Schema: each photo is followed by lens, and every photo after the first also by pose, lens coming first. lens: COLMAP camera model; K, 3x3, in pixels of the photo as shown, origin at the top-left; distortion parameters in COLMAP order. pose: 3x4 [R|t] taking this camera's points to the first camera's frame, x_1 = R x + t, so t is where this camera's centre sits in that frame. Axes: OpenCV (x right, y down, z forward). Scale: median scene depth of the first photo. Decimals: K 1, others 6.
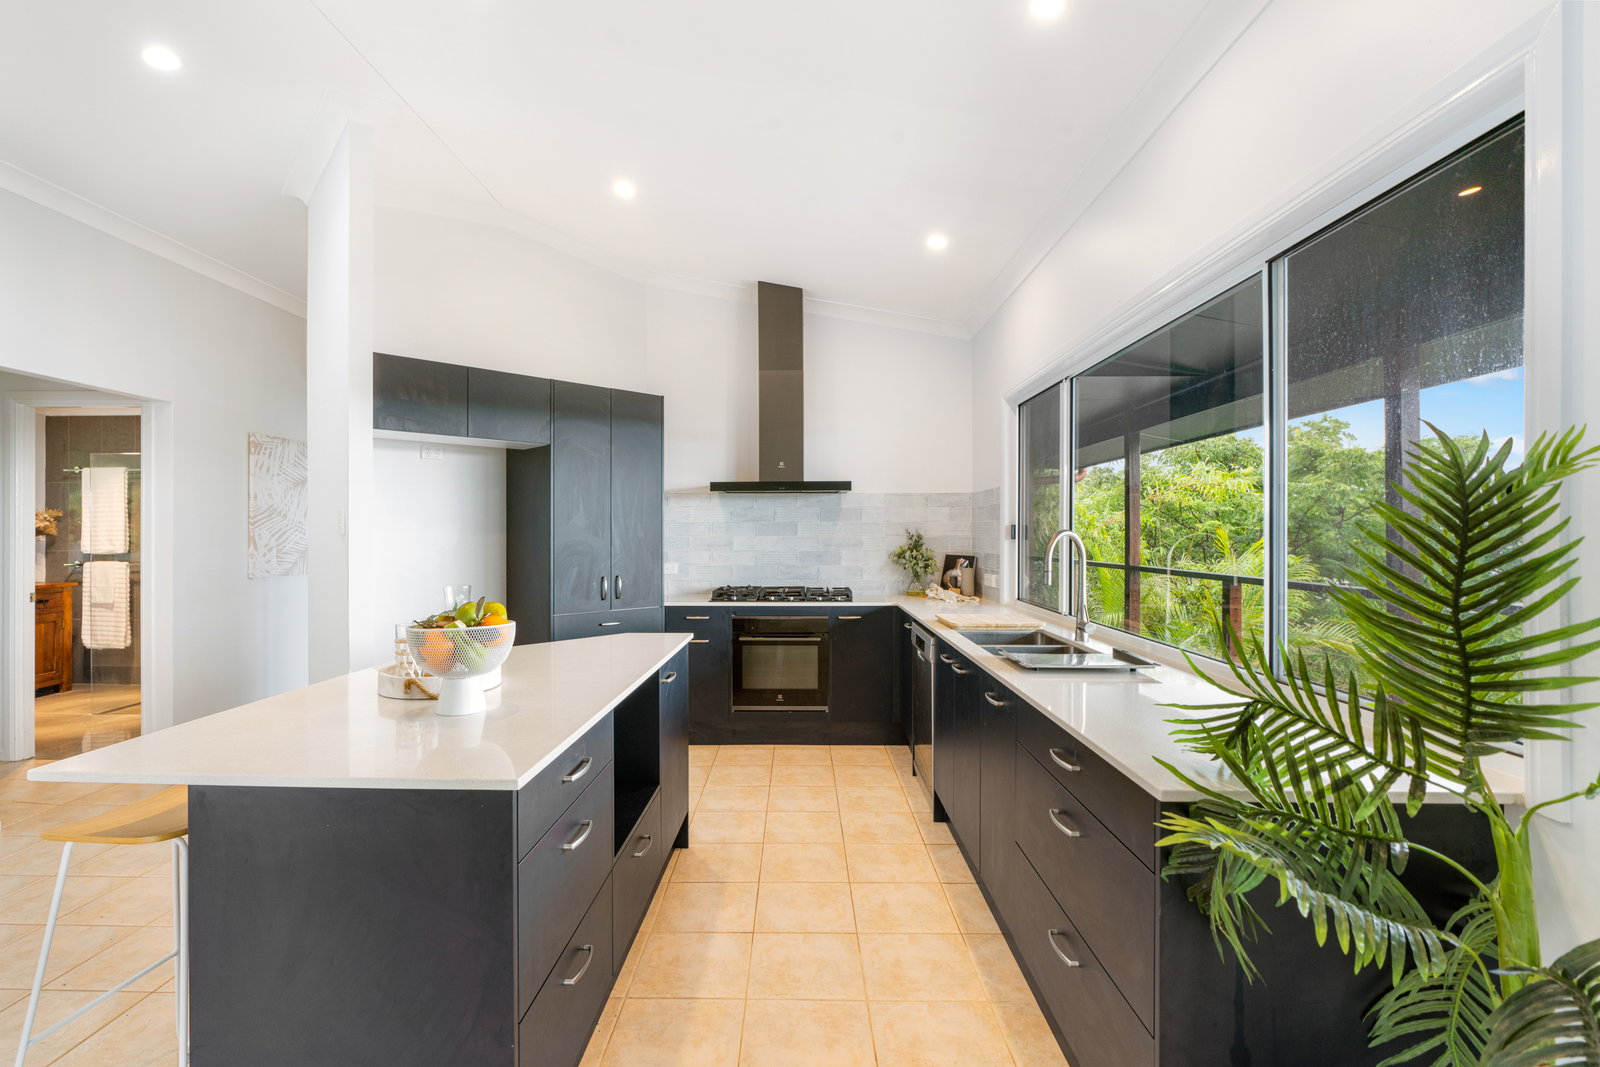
lens RADIAL K [[722.3, 0, 798.1], [0, 722.3, 532.7], [0, 0, 1]] dist [0.004667, 0.000018]
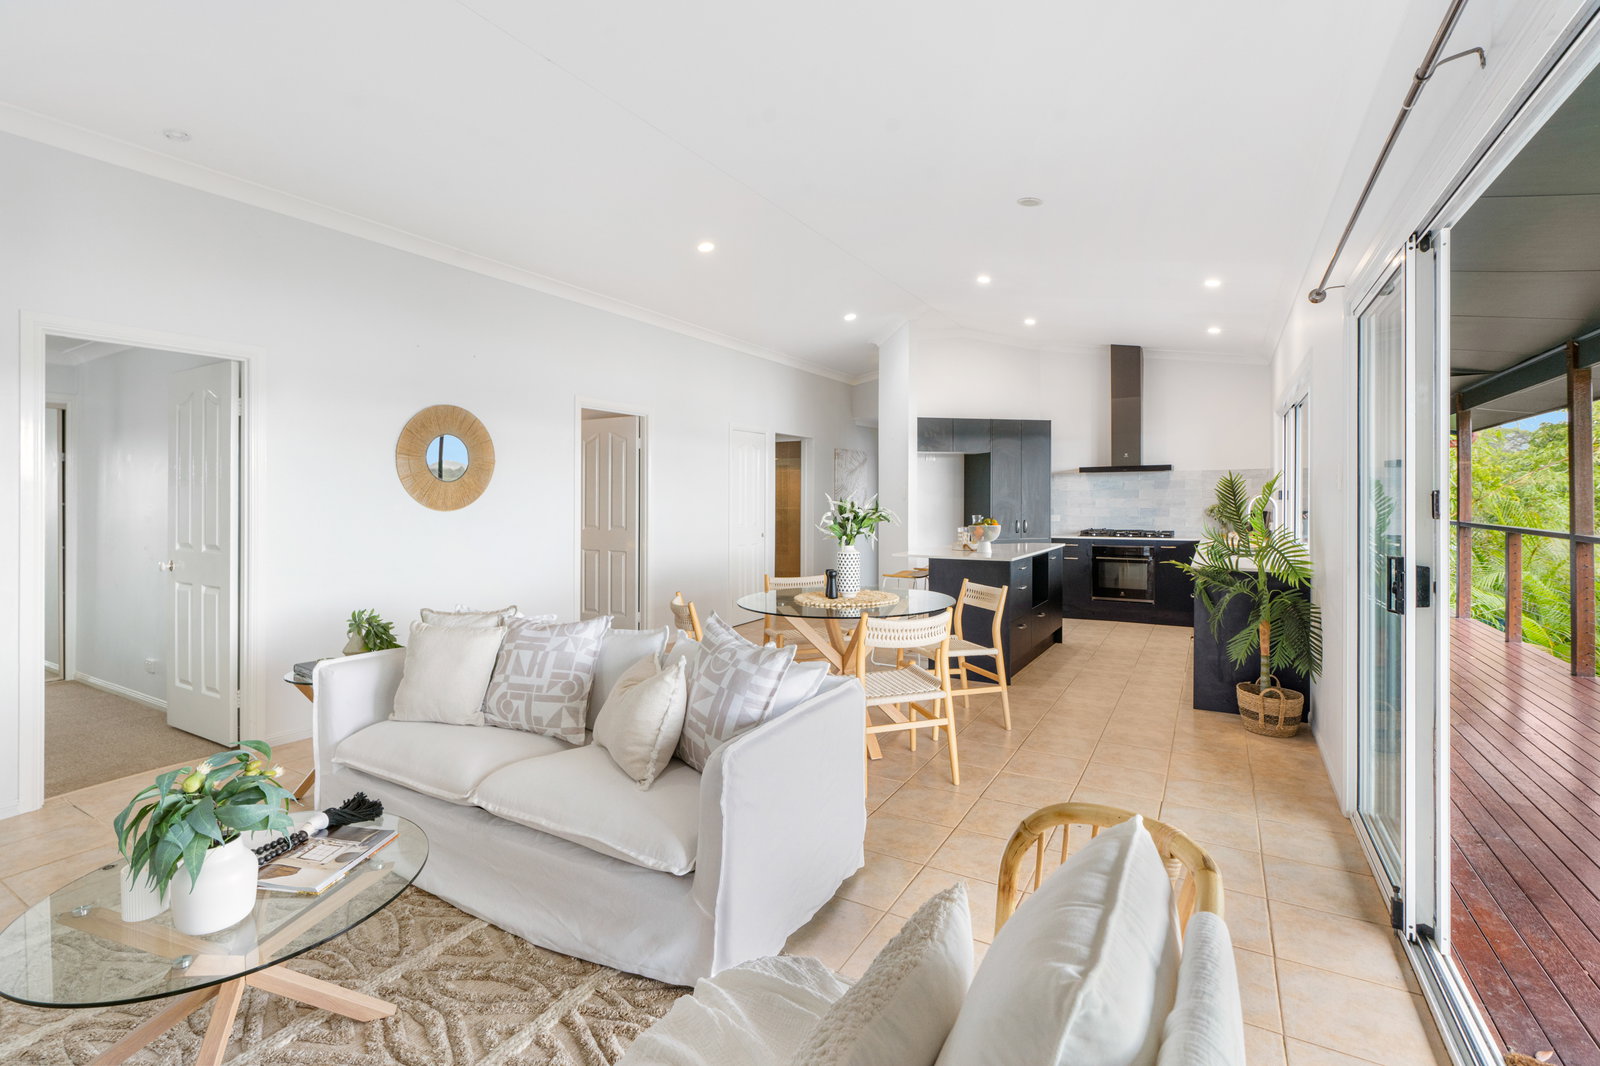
lens RADIAL K [[722.3, 0, 787.7], [0, 722.3, 510.8], [0, 0, 1]] dist [0.004667, 0.000018]
pose [[0.860074, 0.001559, -0.510168, 0.155855], [0.006419, 0.999883, 0.013878, 0.004461], [0.510130, -0.015211, 0.859963, -0.818670]]
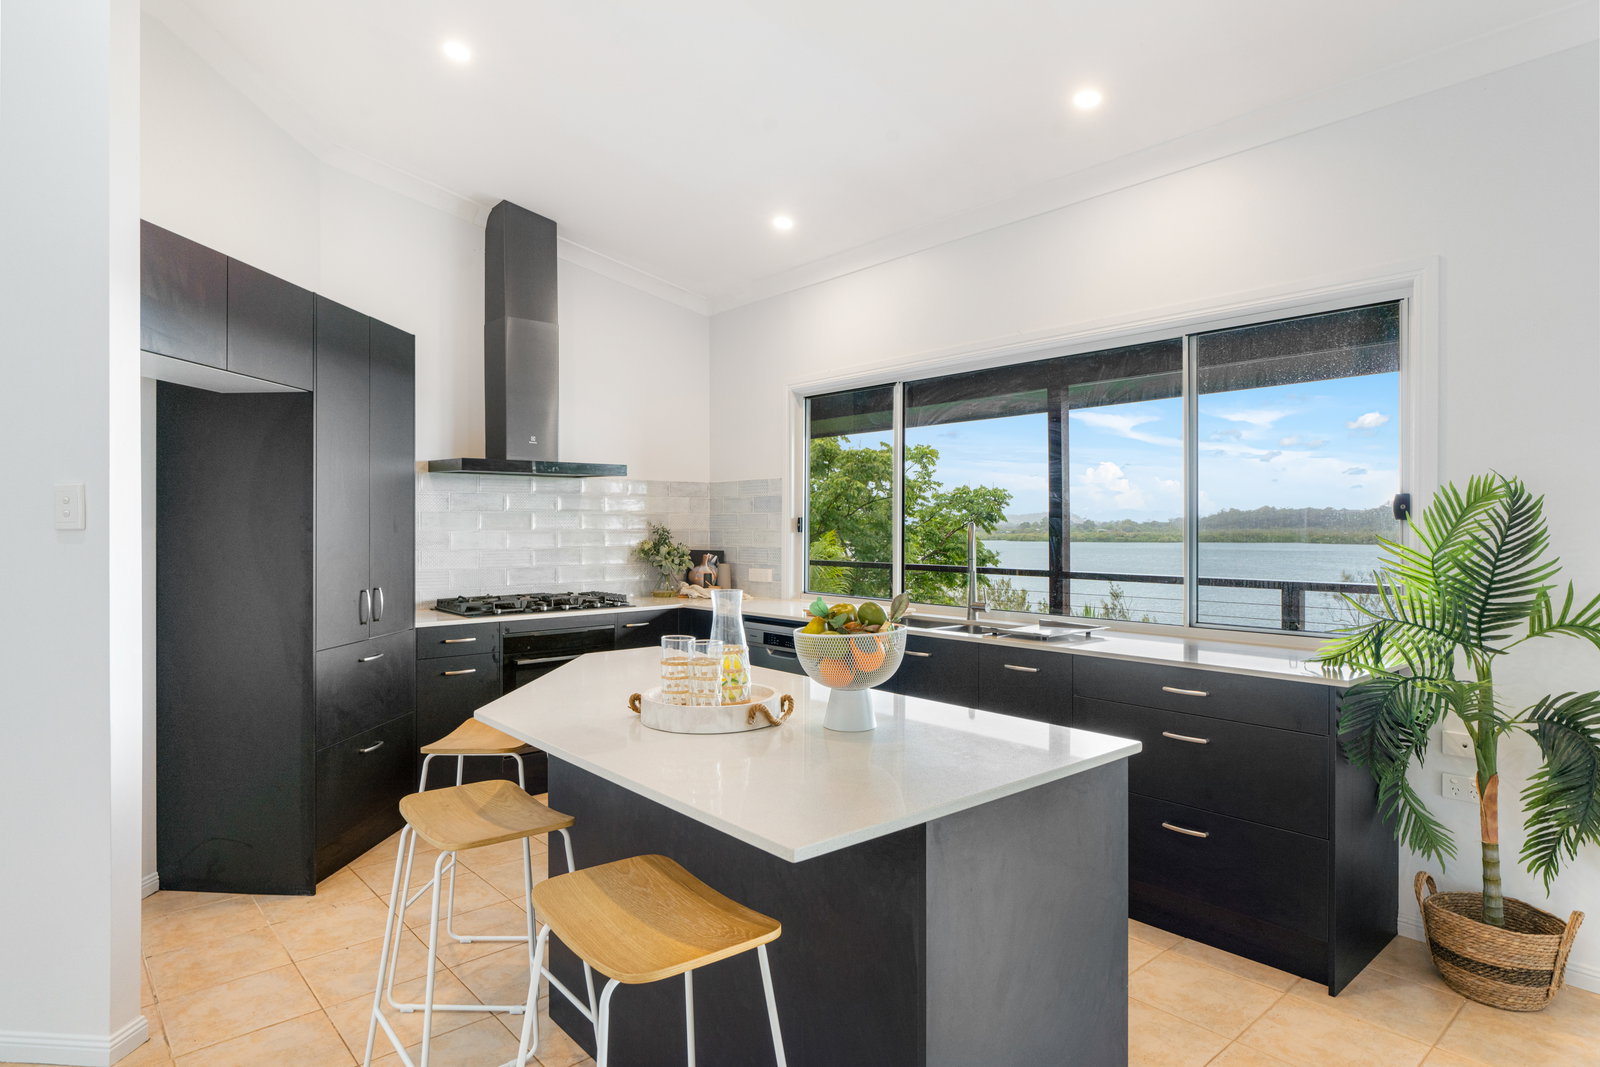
lens RADIAL K [[877.2, 0, 796.1], [0, 877.2, 534.1], [0, 0, 1]] dist [-0.007696, -0.000352]
pose [[0.747366, -0.008227, 0.664361, -0.446561], [0.002716, 0.999953, 0.009328, 0.000780], [-0.664407, -0.005167, 0.747353, 0.092834]]
